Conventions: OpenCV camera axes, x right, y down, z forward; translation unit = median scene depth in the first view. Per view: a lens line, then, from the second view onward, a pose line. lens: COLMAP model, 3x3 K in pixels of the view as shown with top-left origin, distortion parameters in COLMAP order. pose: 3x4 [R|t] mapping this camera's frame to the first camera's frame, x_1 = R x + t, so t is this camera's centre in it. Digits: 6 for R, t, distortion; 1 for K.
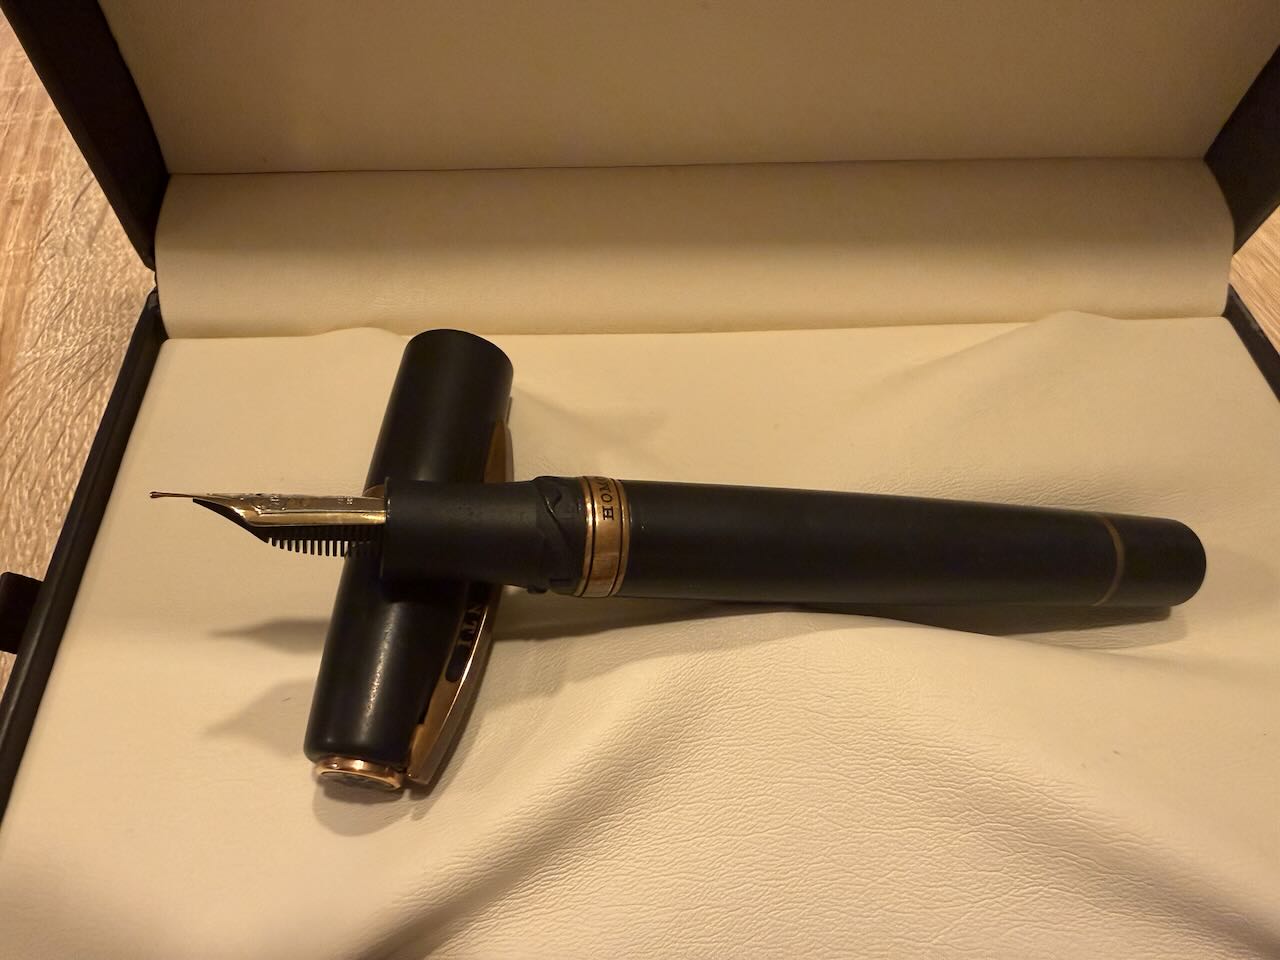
lens RADIAL K [[936.3, 0, 560.3], [0, 936.3, 476.0], [0, 0, 1]] dist [0.001624, -0.001104]
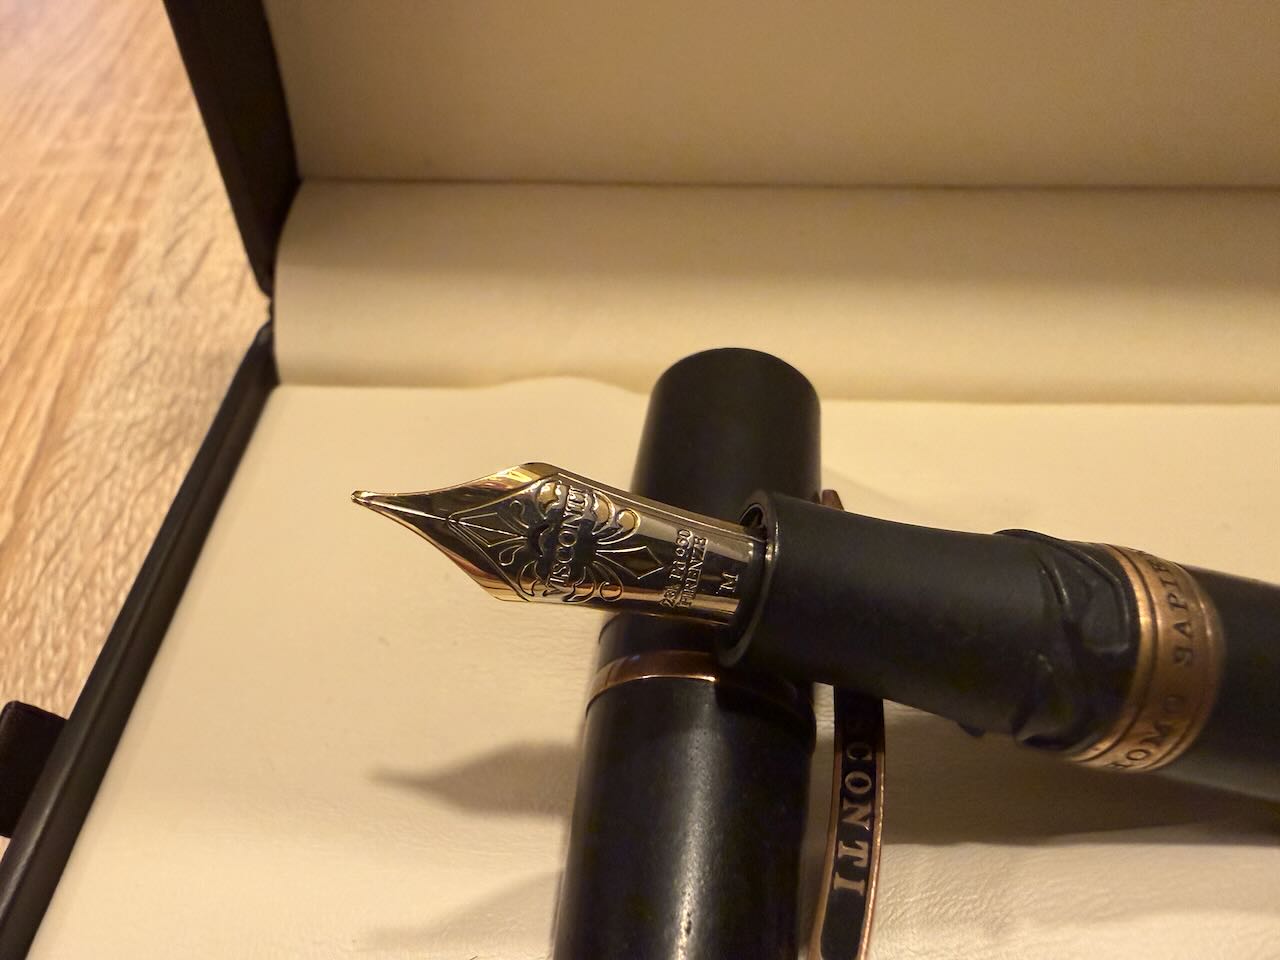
lens RADIAL K [[936.3, 0, 560.3], [0, 936.3, 476.0], [0, 0, 1]] dist [0.001624, -0.001104]
pose [[0.998252, 0.041075, -0.042506, -0.154323], [-0.047557, 0.985169, -0.164866, 0.030243], [0.035103, 0.166599, 0.985400, 0.278295]]
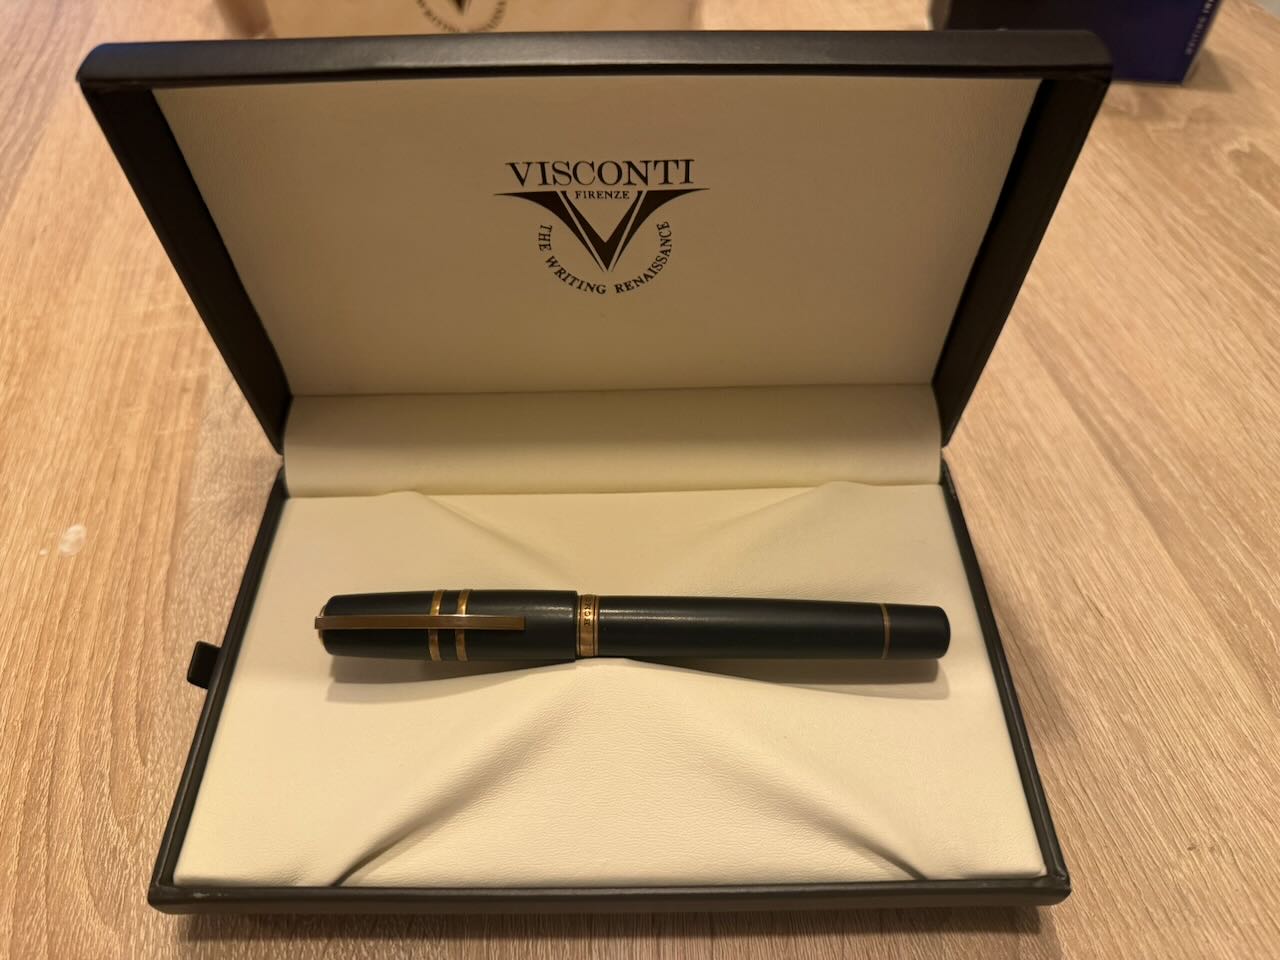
lens RADIAL K [[983.5, 0, 640.0], [0, 983.5, 480.0], [0, 0, 1]] dist [-0.013667, 0.000925]
pose [[0.999678, -0.001314, -0.025329, 0.219414], [-0.000265, 0.998060, -0.062259, -0.065999], [0.025362, 0.062246, 0.997739, -0.644791]]
